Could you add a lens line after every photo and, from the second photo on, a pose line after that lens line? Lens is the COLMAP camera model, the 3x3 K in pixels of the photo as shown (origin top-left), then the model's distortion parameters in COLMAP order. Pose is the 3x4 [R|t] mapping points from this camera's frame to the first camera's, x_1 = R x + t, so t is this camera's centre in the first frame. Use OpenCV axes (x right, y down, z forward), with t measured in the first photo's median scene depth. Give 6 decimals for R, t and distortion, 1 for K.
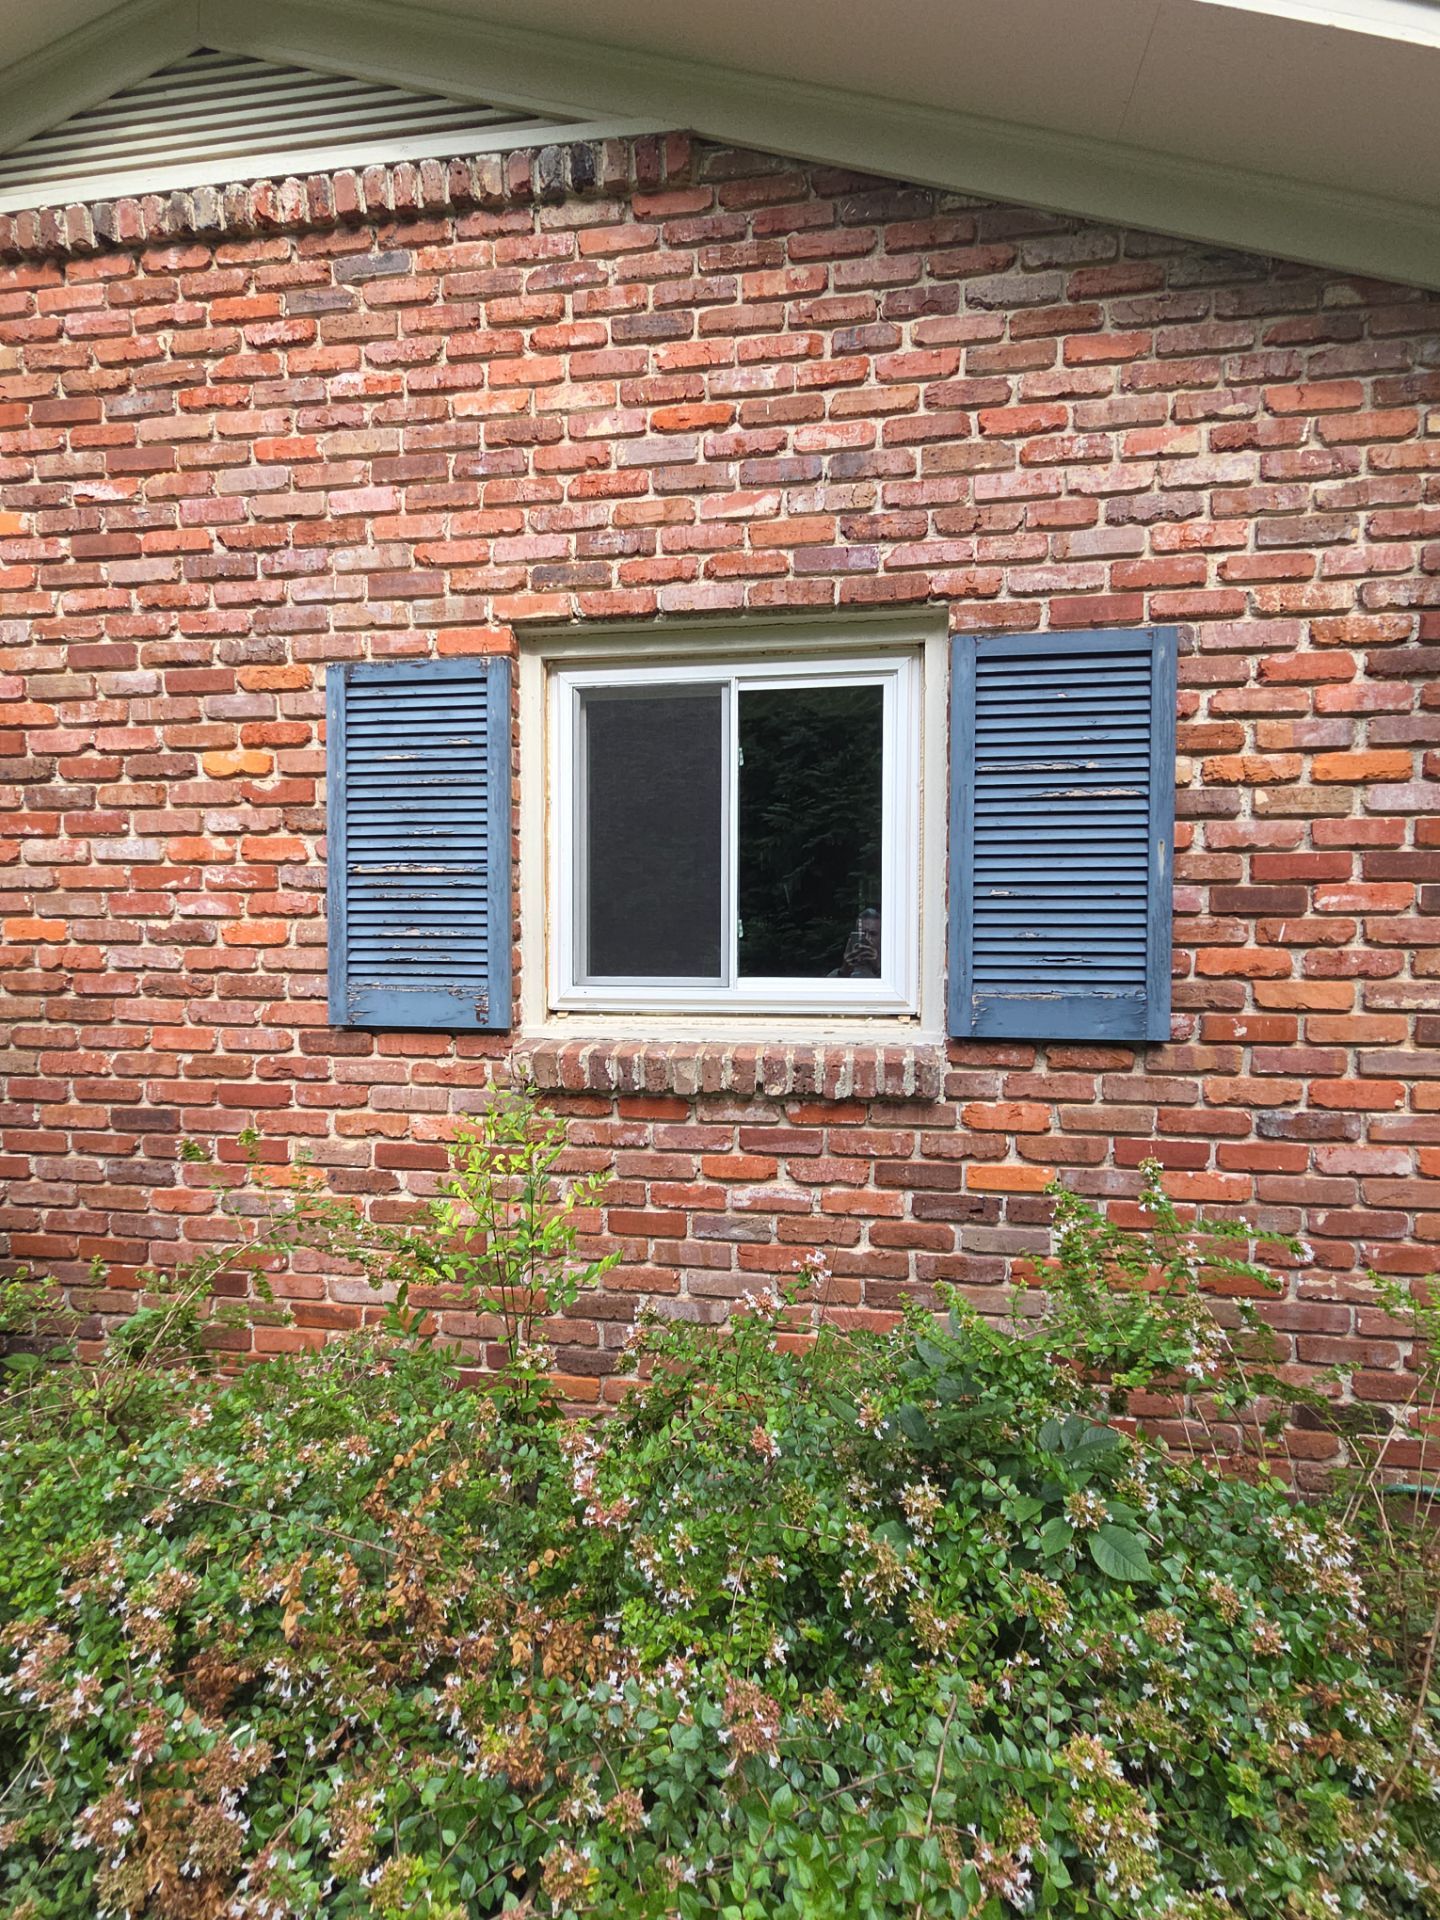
lens RADIAL K [[965.7, 0, 714.1], [0, 965.7, 936.4], [0, 0, 1]] dist [0.017615, -0.008153]
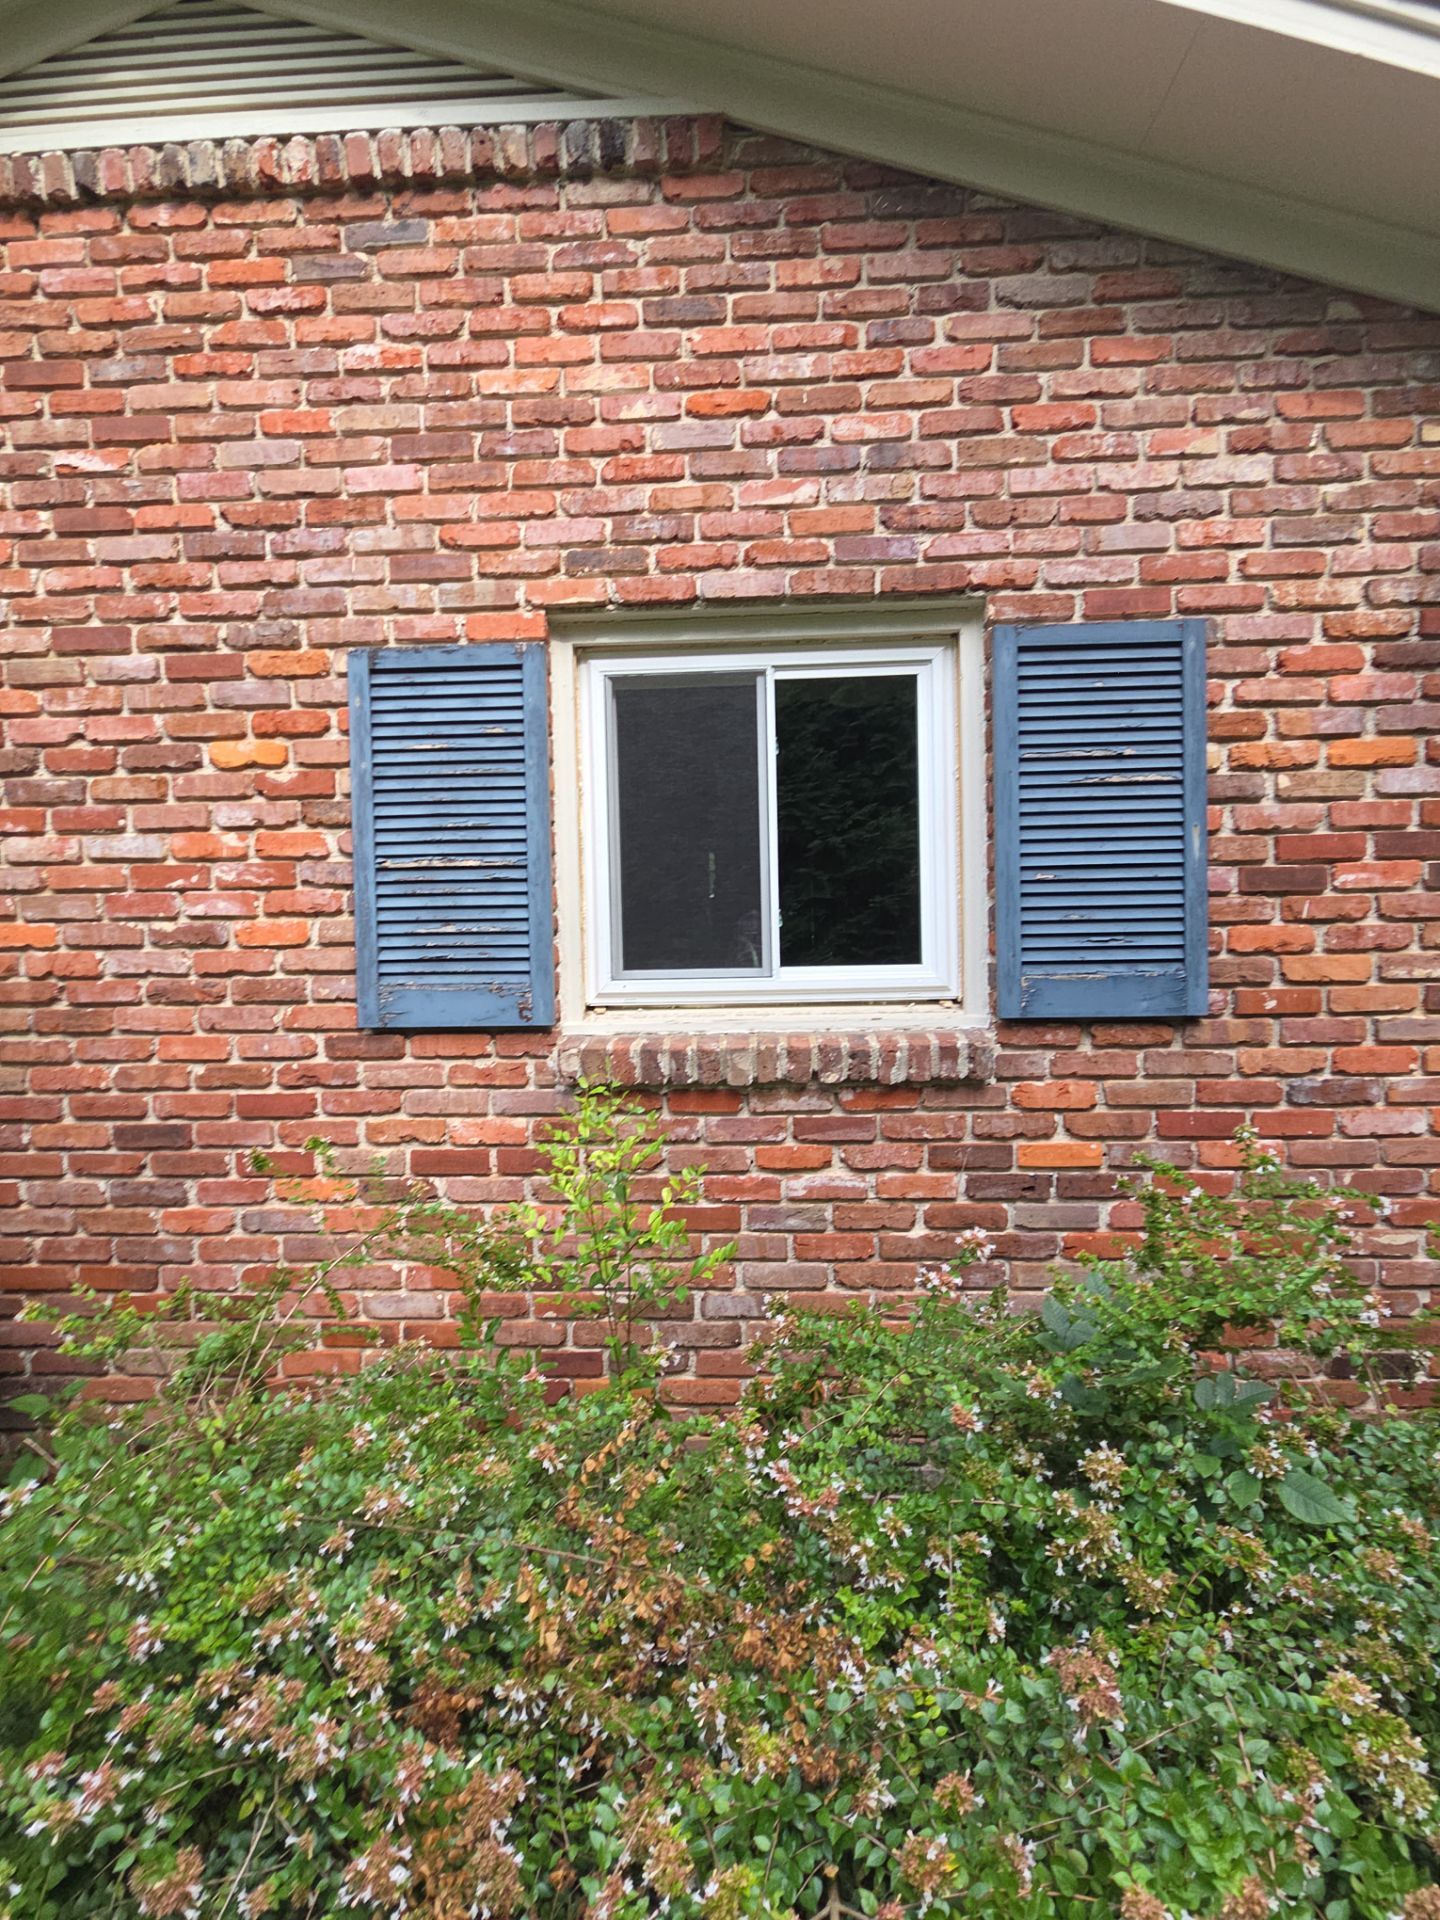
lens RADIAL K [[965.7, 0, 714.1], [0, 965.7, 936.4], [0, 0, 1]] dist [0.017615, -0.008153]
pose [[0.994176, -0.022341, 0.105424, -0.152530], [0.022585, 0.999744, -0.001127, 0.010702], [-0.105372, 0.003501, 0.994427, 0.016312]]
